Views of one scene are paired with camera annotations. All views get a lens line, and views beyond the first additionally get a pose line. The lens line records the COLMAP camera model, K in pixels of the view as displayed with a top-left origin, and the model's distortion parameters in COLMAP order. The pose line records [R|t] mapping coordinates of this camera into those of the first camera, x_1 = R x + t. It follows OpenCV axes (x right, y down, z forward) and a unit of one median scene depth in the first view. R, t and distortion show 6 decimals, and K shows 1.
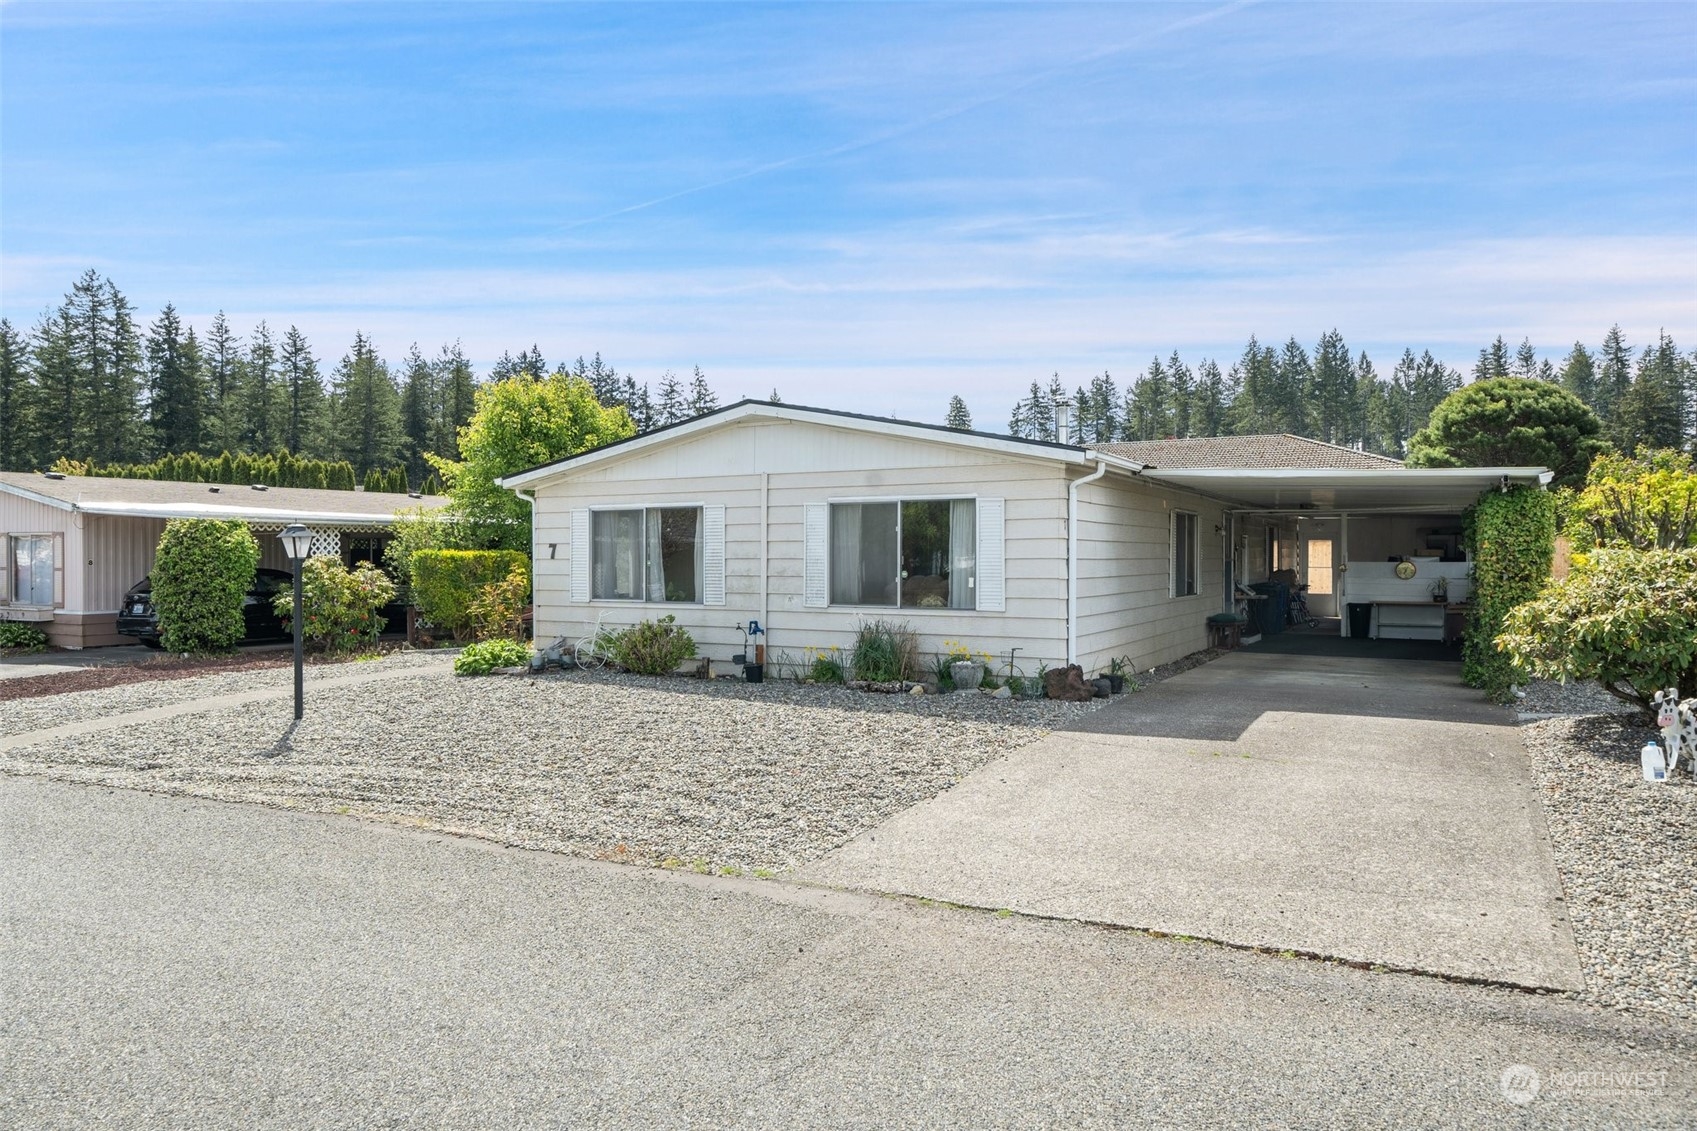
lens RADIAL K [[1116.4, 0, 845.4], [0, 1116.4, 561.6], [0, 0, 1]] dist [-0.005217, -0.001153]
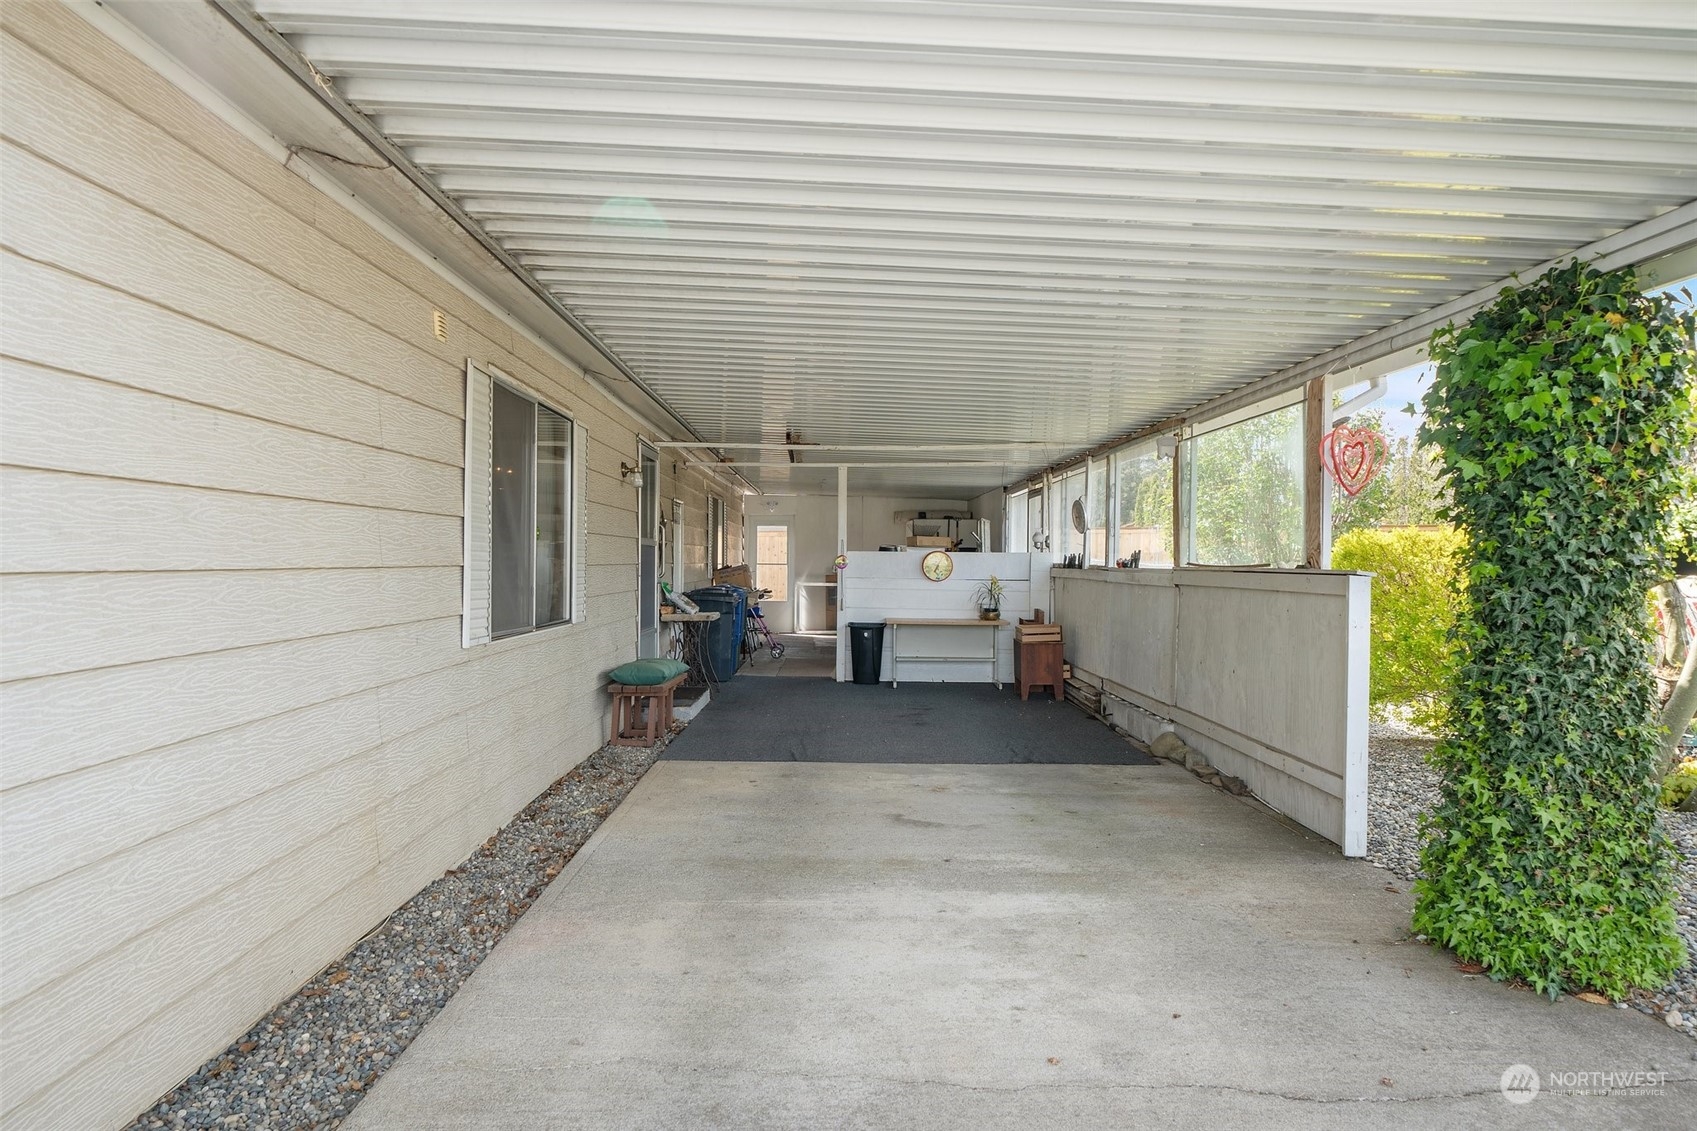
lens RADIAL K [[1018.3, 0, 848.4], [0, 1018.3, 561.4], [0, 0, 1]] dist [-0.001312, -0.000047]
pose [[0.865831, 0.006051, 0.500299, 0.189502], [-0.005253, 0.999982, -0.003003, 0.006934], [-0.500308, -0.000028, 0.865847, 0.551151]]
